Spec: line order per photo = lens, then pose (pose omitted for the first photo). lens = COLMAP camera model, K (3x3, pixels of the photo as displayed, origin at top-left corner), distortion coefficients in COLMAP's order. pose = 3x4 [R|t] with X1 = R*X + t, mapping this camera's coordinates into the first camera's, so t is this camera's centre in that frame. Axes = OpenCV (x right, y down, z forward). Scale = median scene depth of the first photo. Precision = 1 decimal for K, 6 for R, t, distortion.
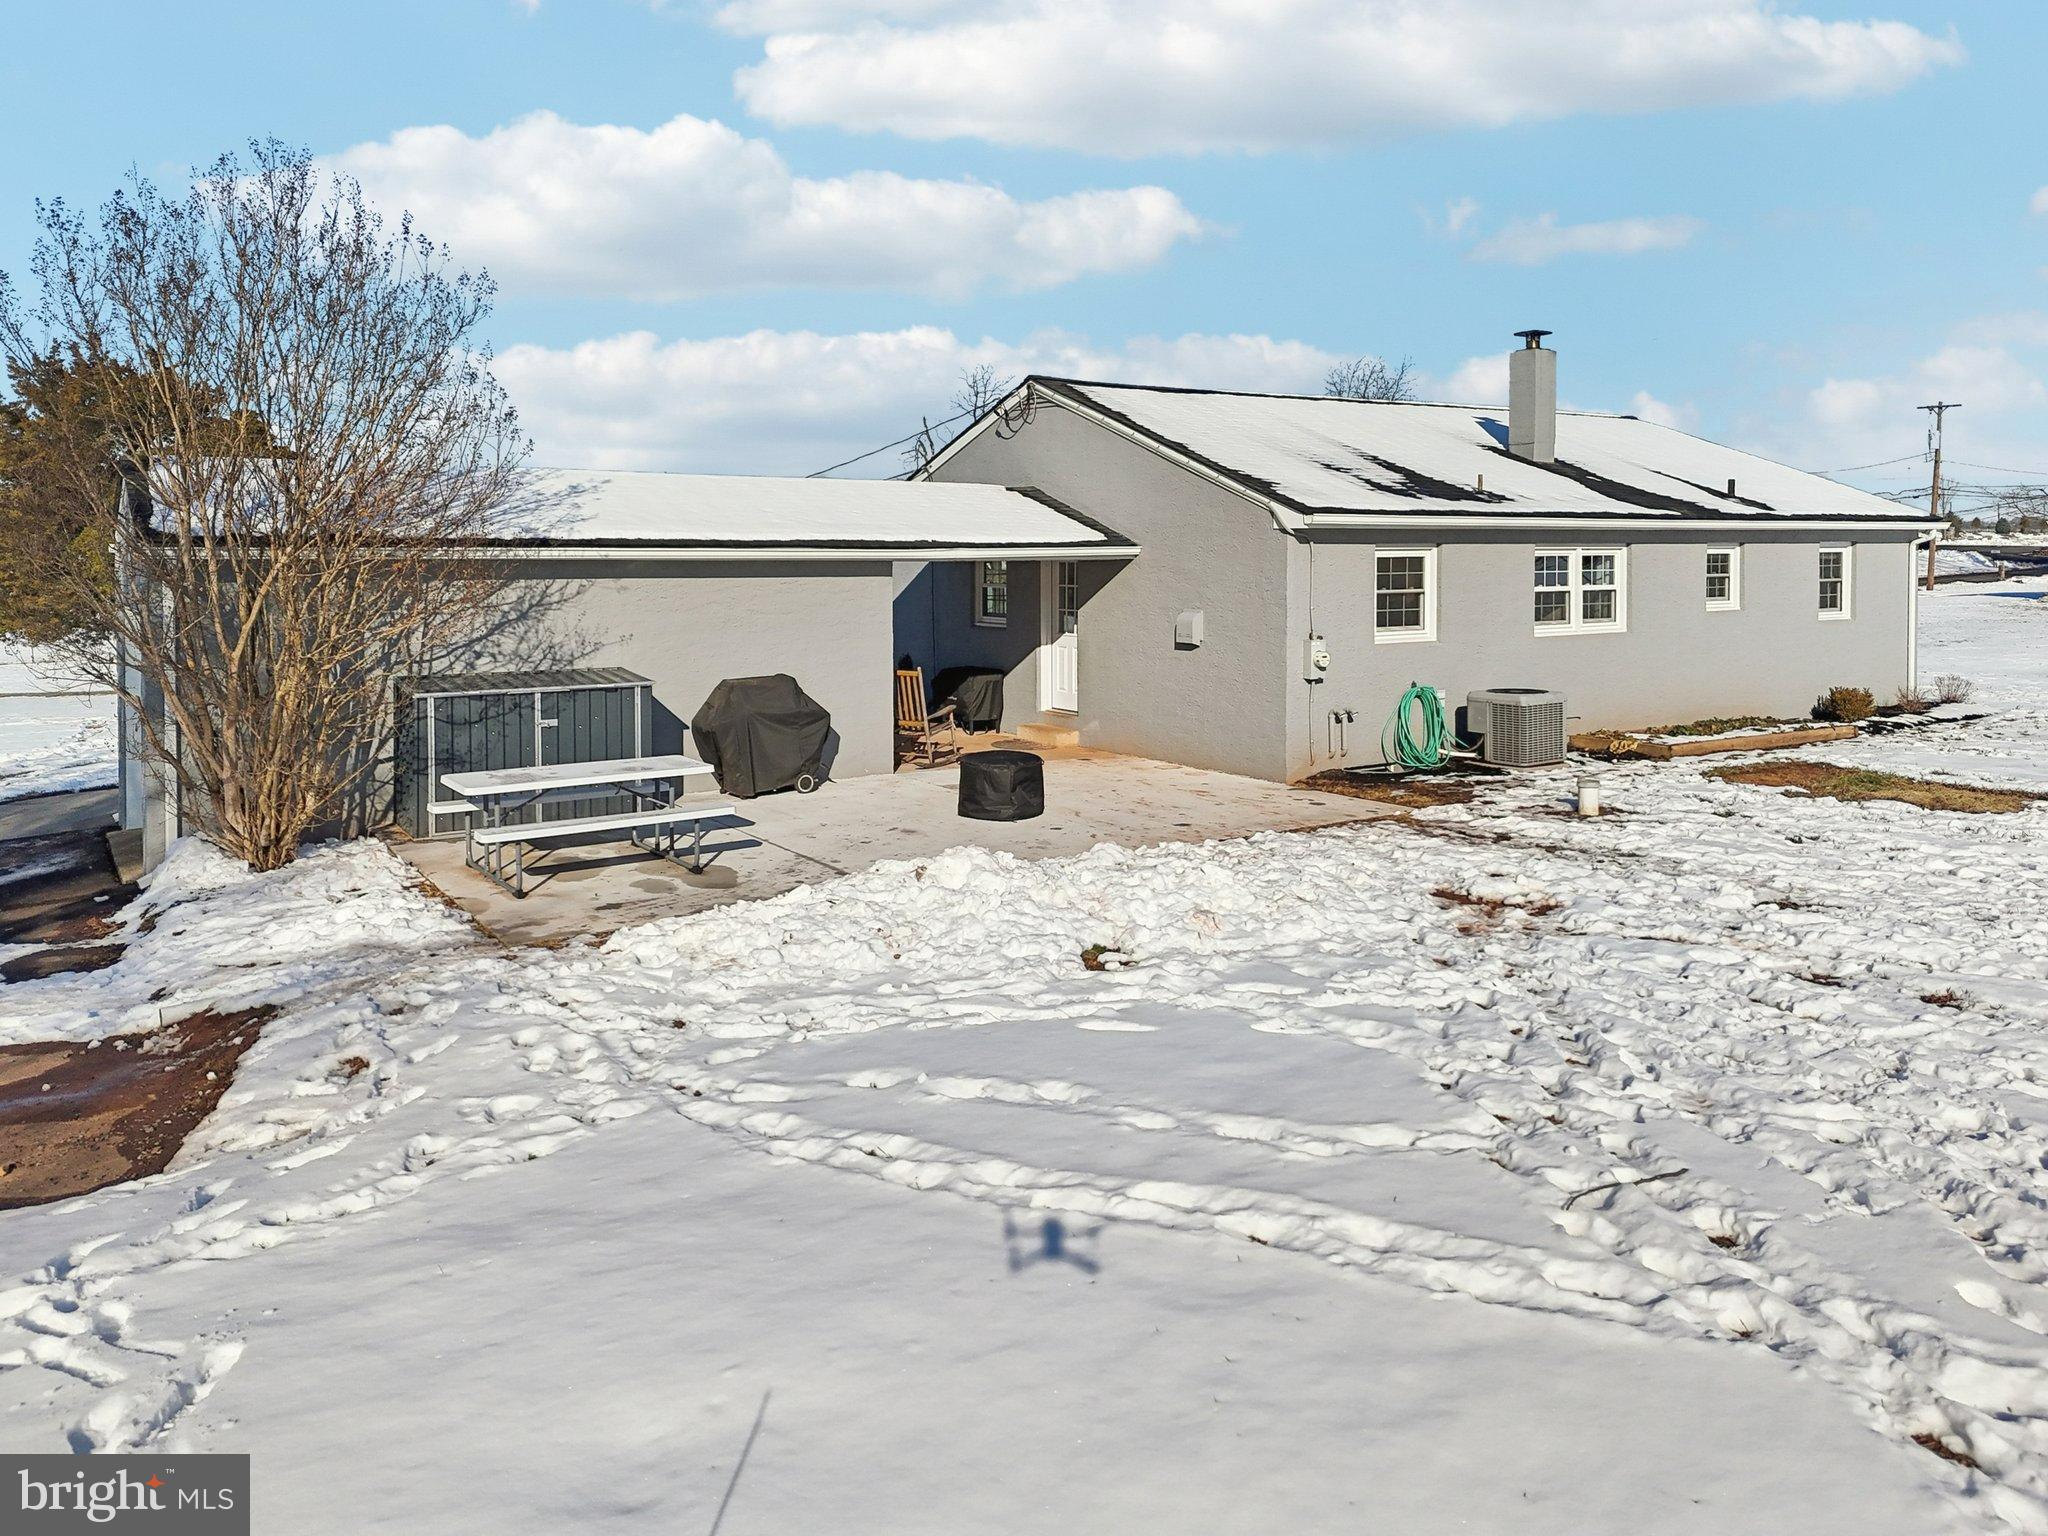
lens RADIAL K [[1440.5, 0, 1022.2], [0, 1440.5, 741.8], [0, 0, 1]] dist [0.060186, -0.035640]
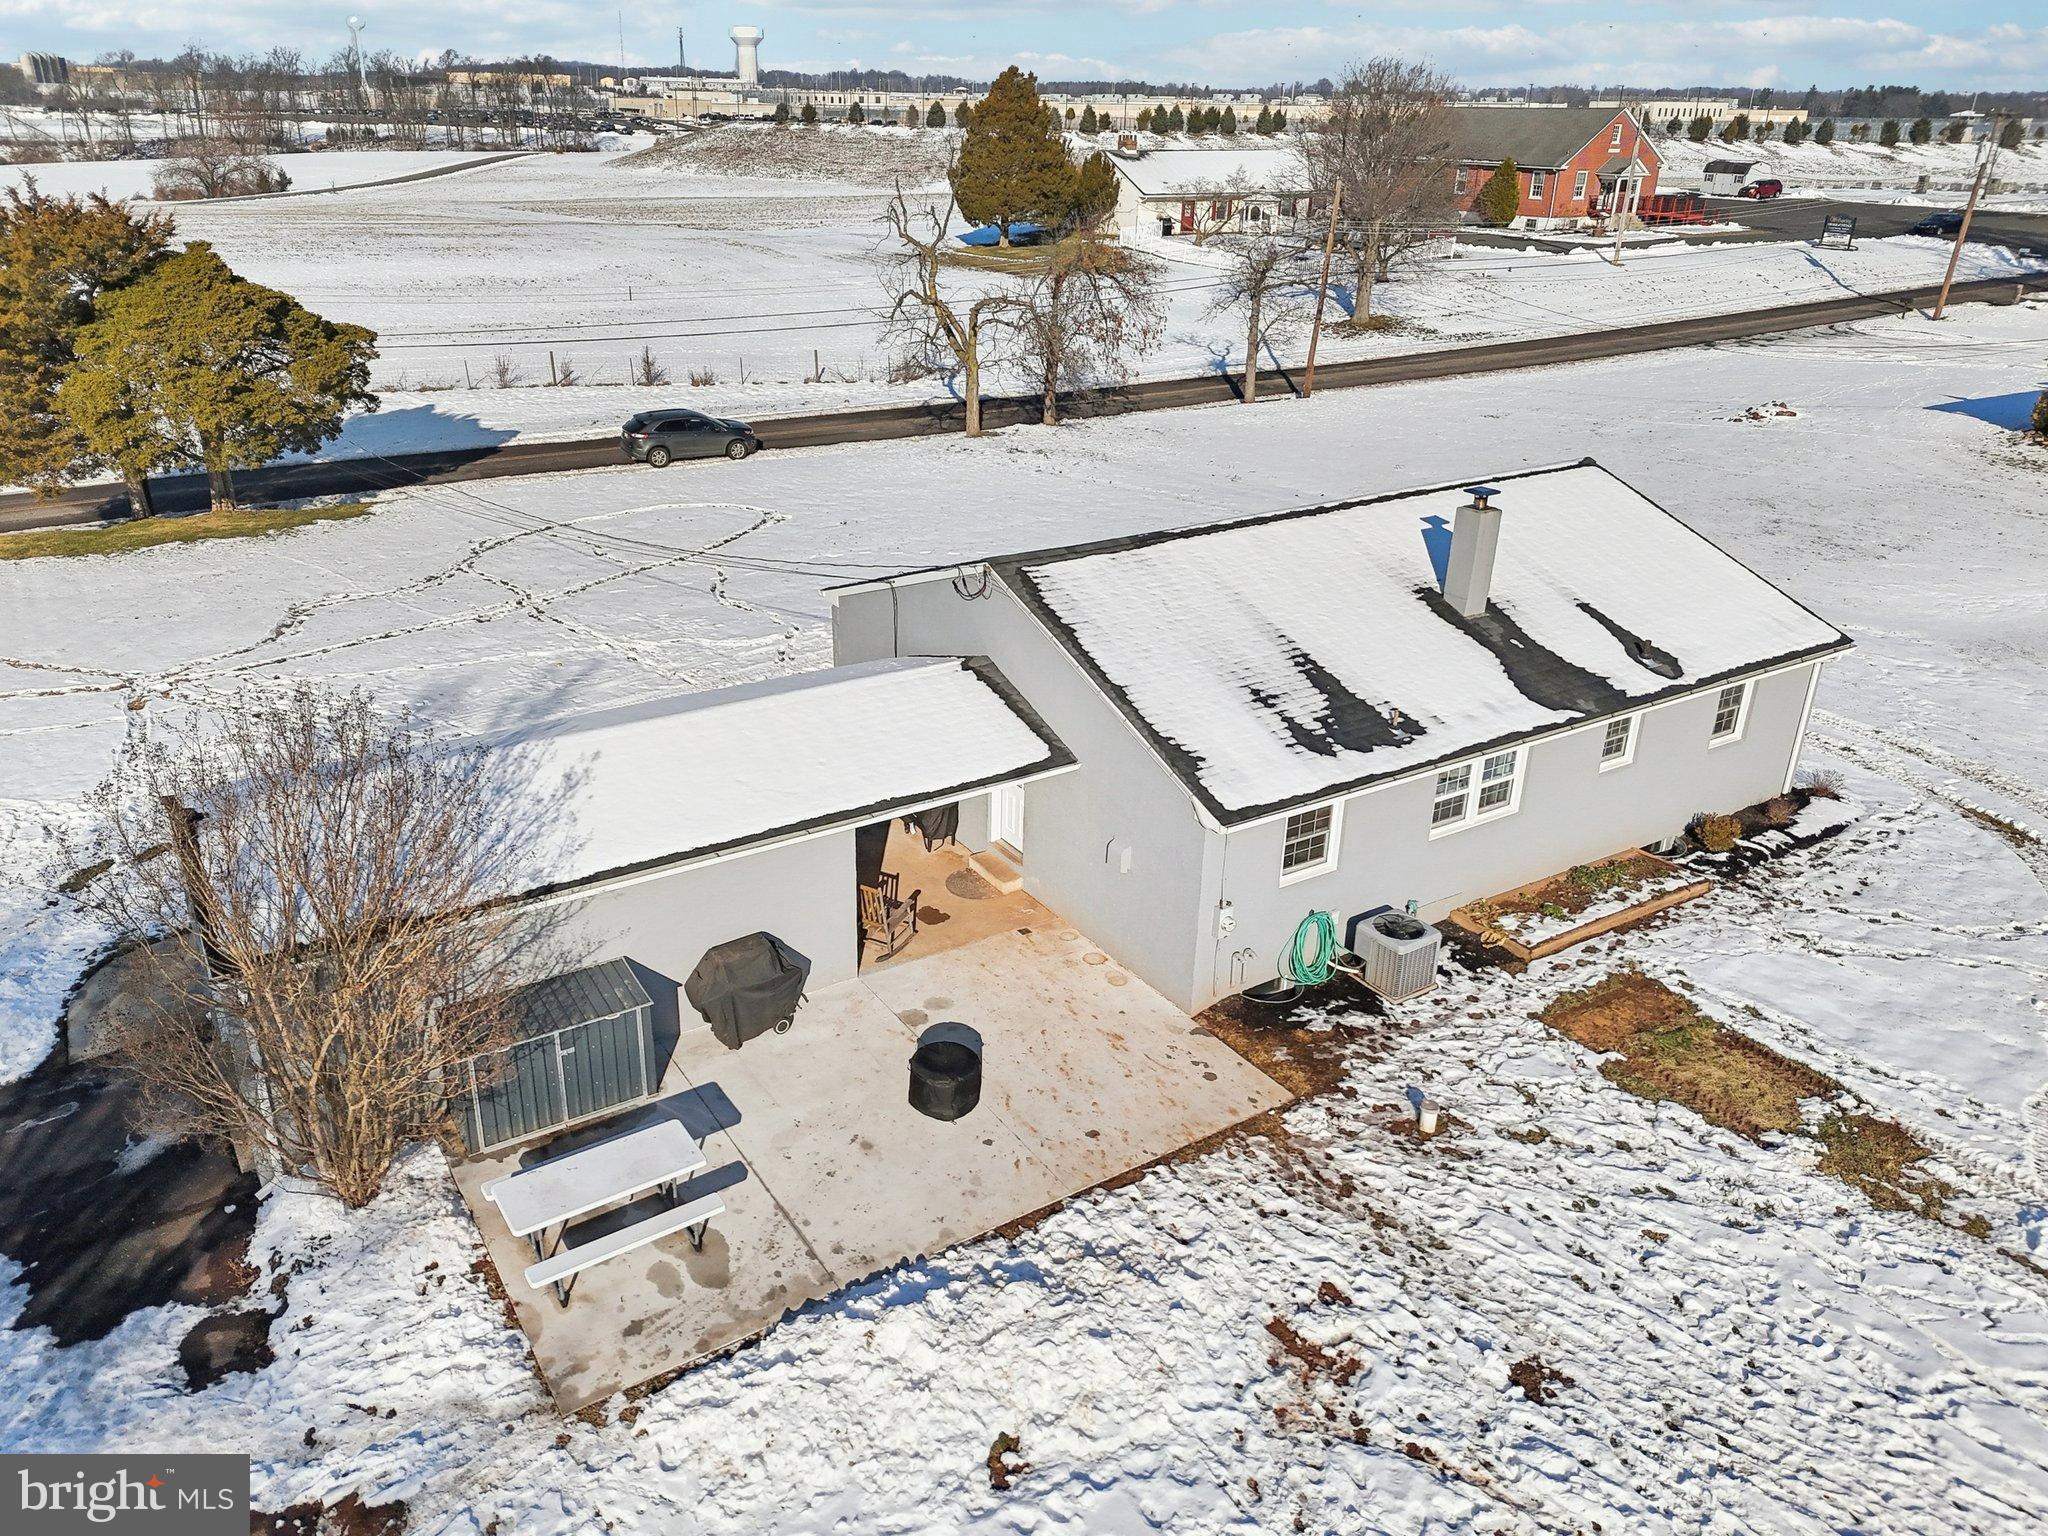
lens RADIAL K [[1463.2, 0, 991.7], [0, 1463.2, 656.2], [0, 0, 1]] dist [0.061319, -0.041683]
pose [[0.999636, 0.025404, -0.009064, 0.023116], [-0.020592, 0.935822, 0.351872, -0.625789], [0.017421, -0.351557, 0.936004, -0.019727]]
